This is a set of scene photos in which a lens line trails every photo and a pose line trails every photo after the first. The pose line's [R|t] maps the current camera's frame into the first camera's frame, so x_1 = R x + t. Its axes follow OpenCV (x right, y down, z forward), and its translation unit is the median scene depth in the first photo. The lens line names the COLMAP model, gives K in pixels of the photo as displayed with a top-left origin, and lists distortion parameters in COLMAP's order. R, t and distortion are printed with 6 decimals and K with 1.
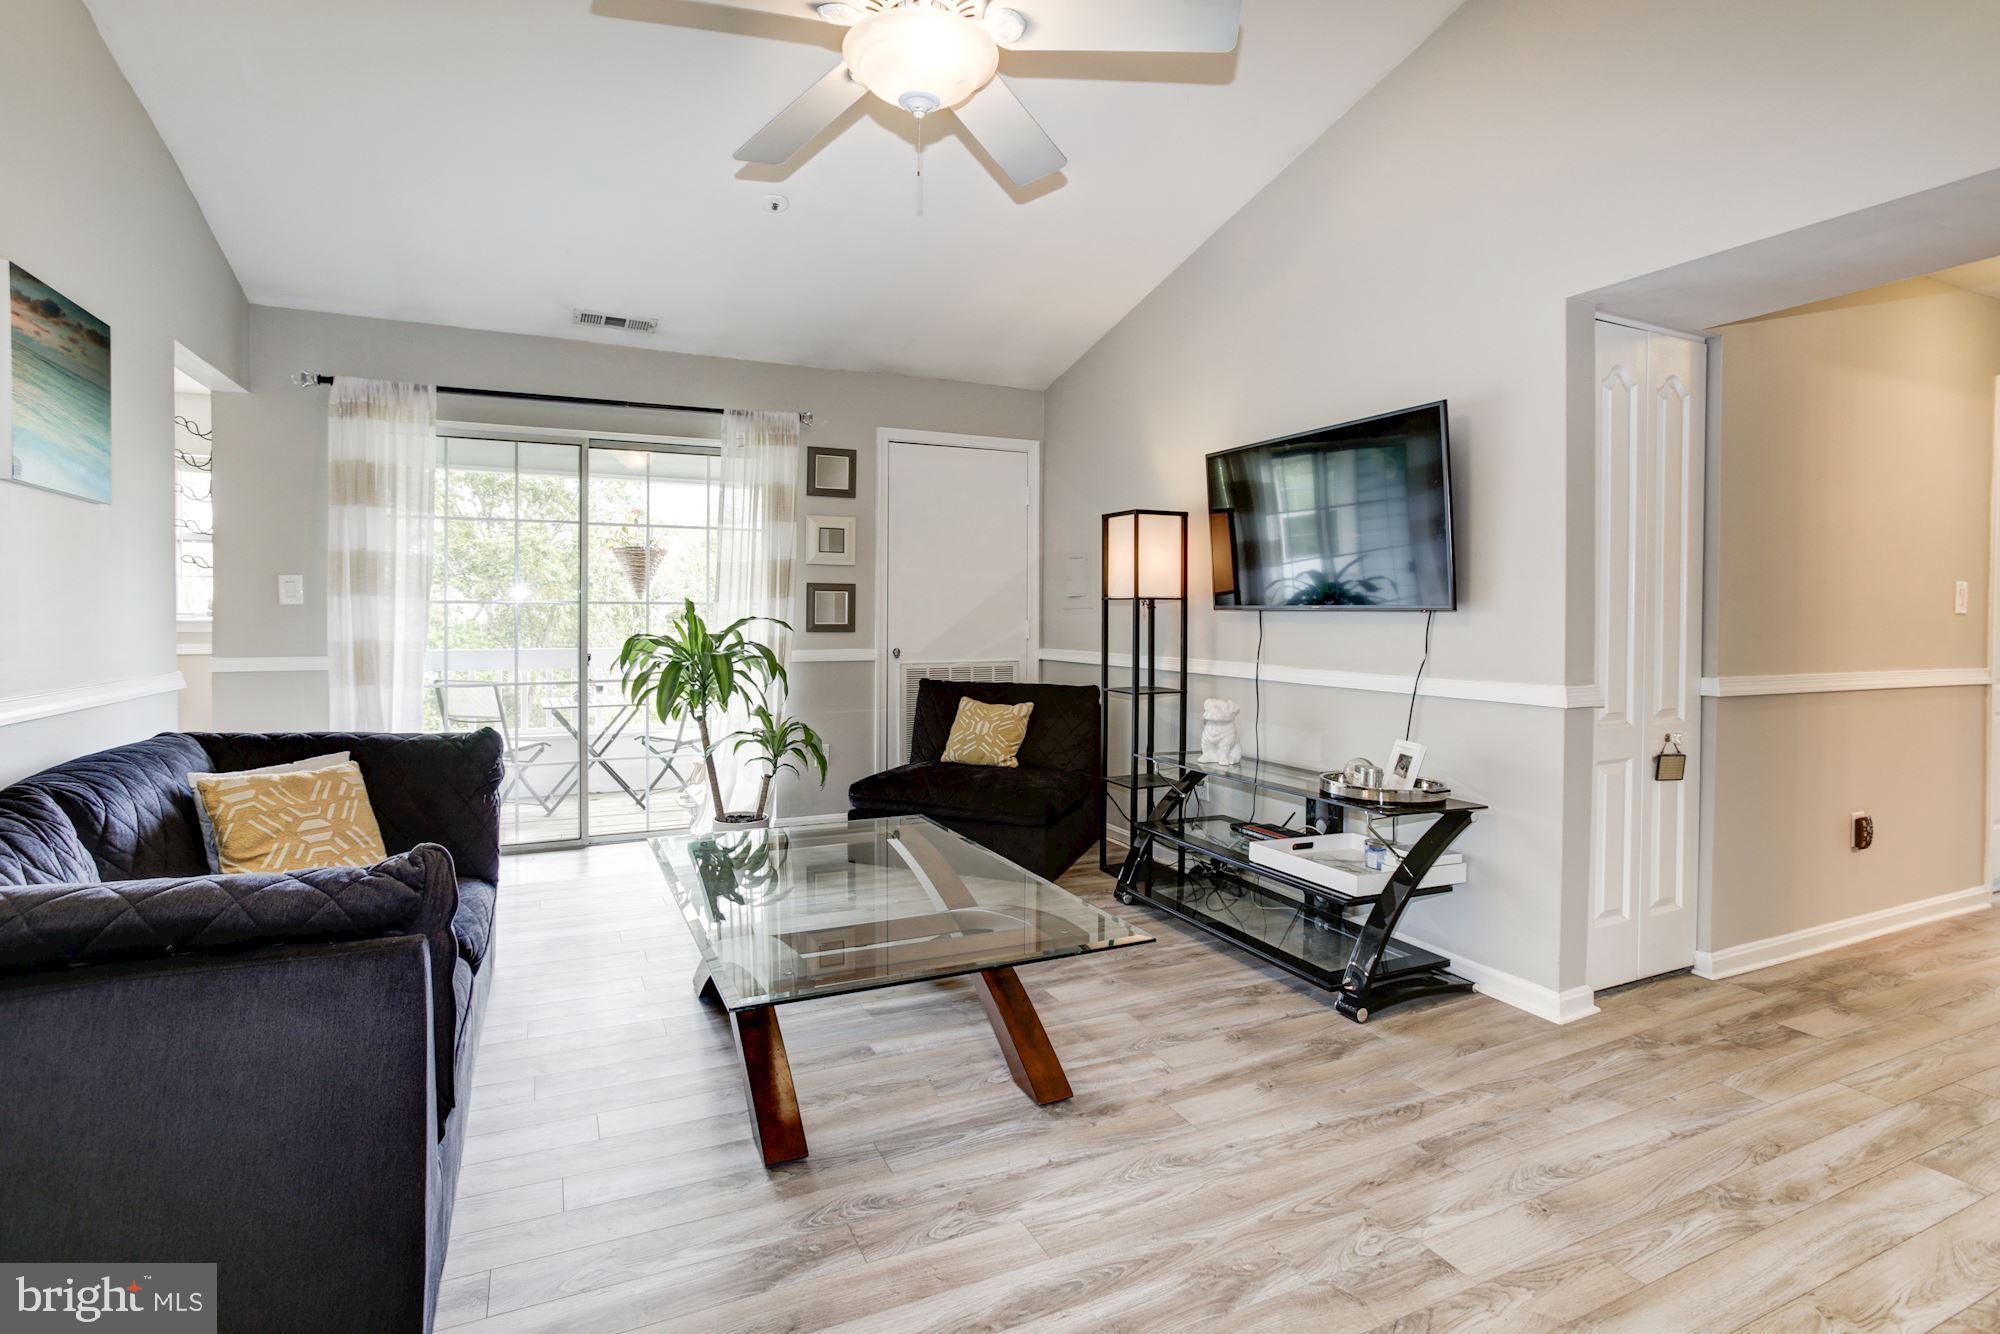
lens RADIAL K [[912.3, 0, 934.6], [0, 912.3, 613.8], [0, 0, 1]] dist [-0.068247, 0.040537]
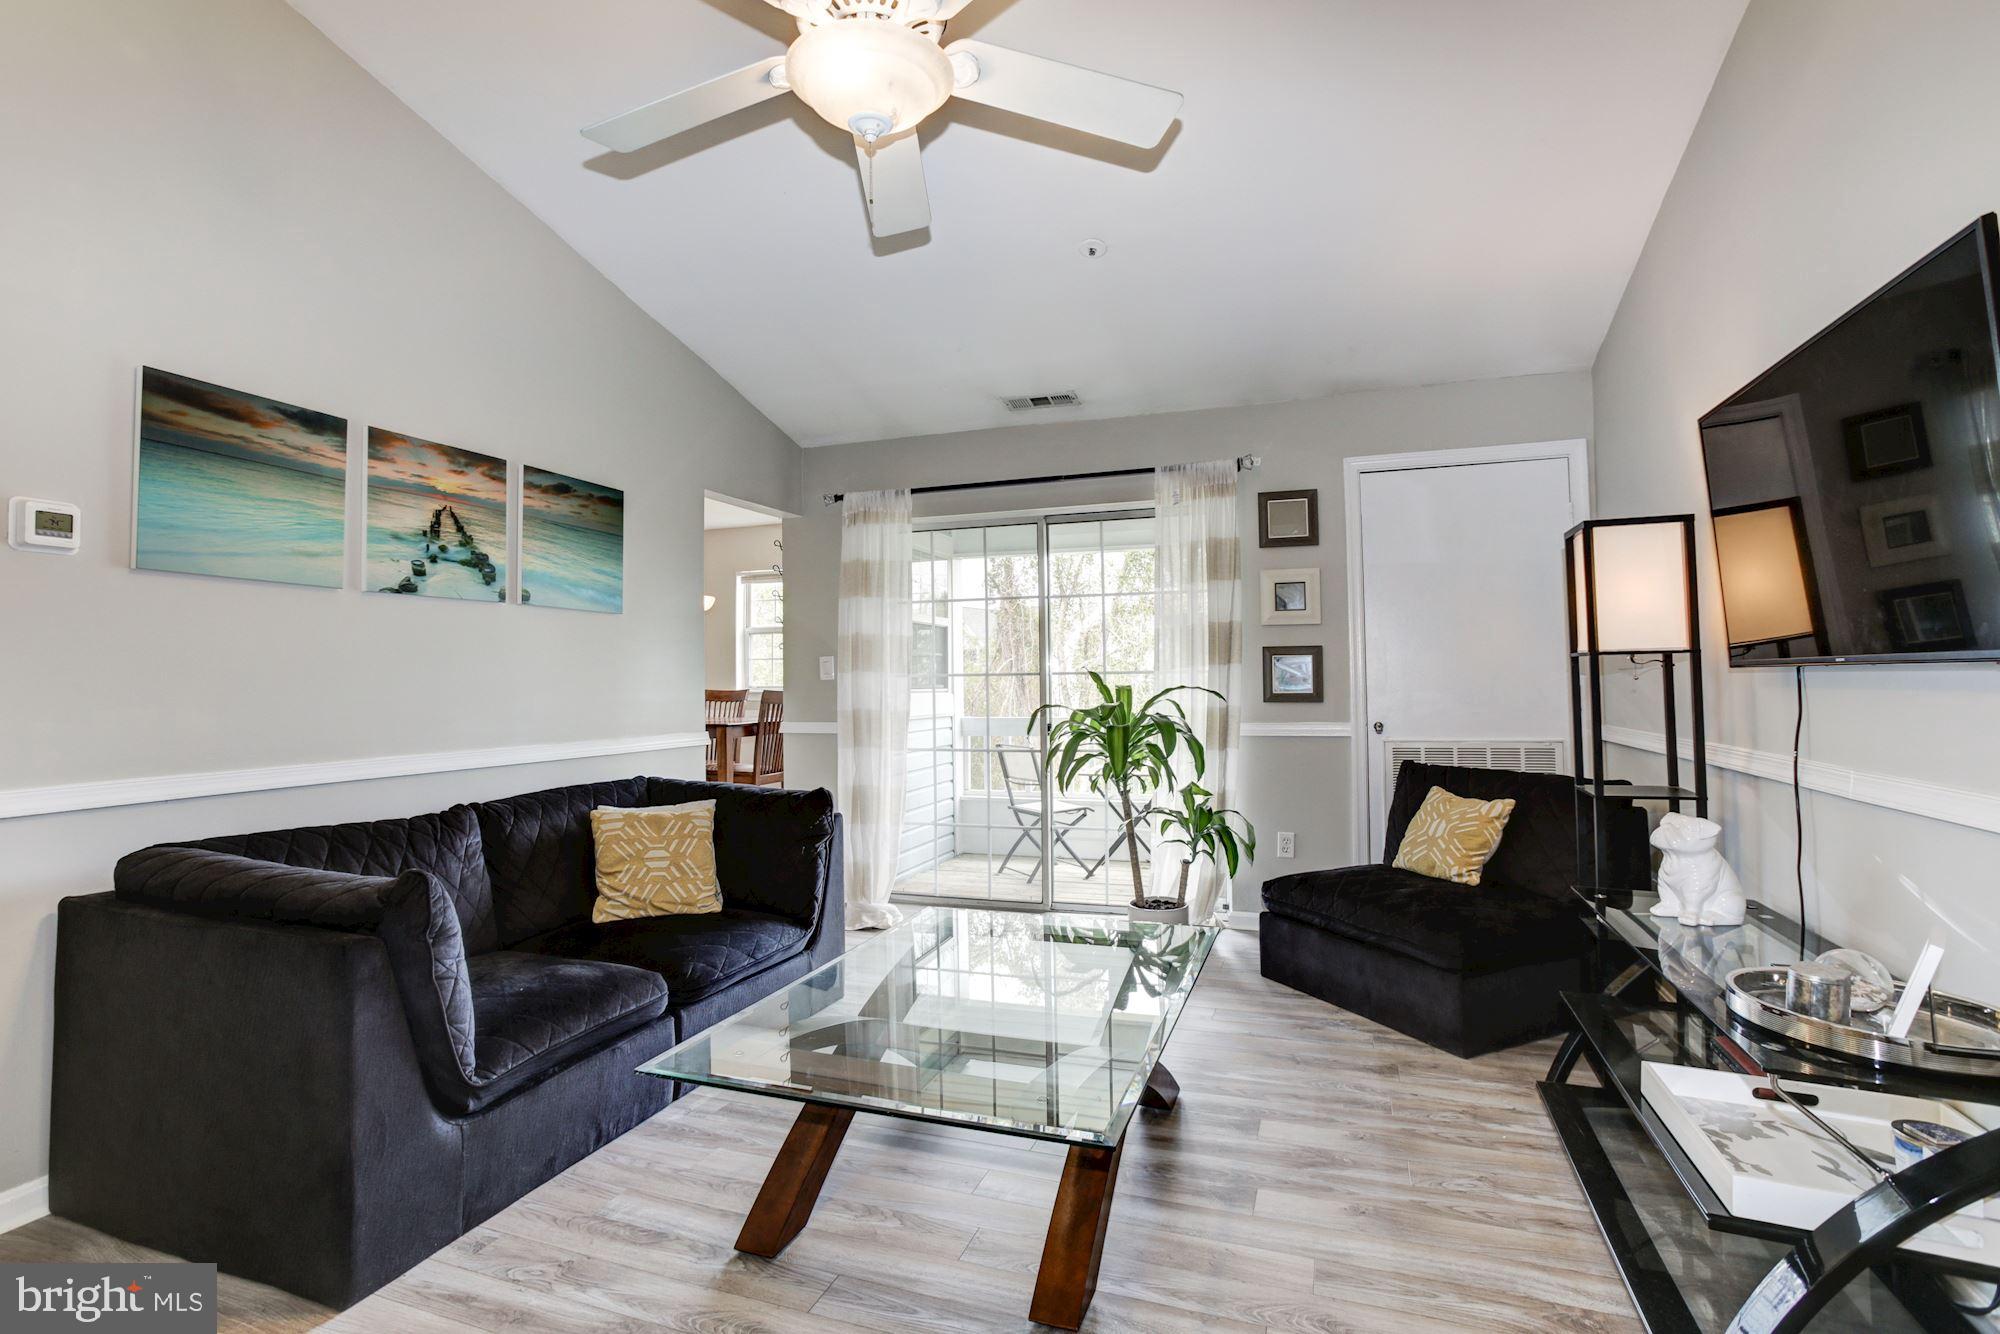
lens RADIAL K [[929.2, 0, 994.2], [0, 929.2, 640.4], [0, 0, 1]] dist [-0.071202, 0.042279]
pose [[0.738698, -0.042874, -0.672672, 0.322176], [0.013853, 0.998730, -0.048443, 0.000074], [0.673895, 0.026466, 0.738353, 0.194760]]
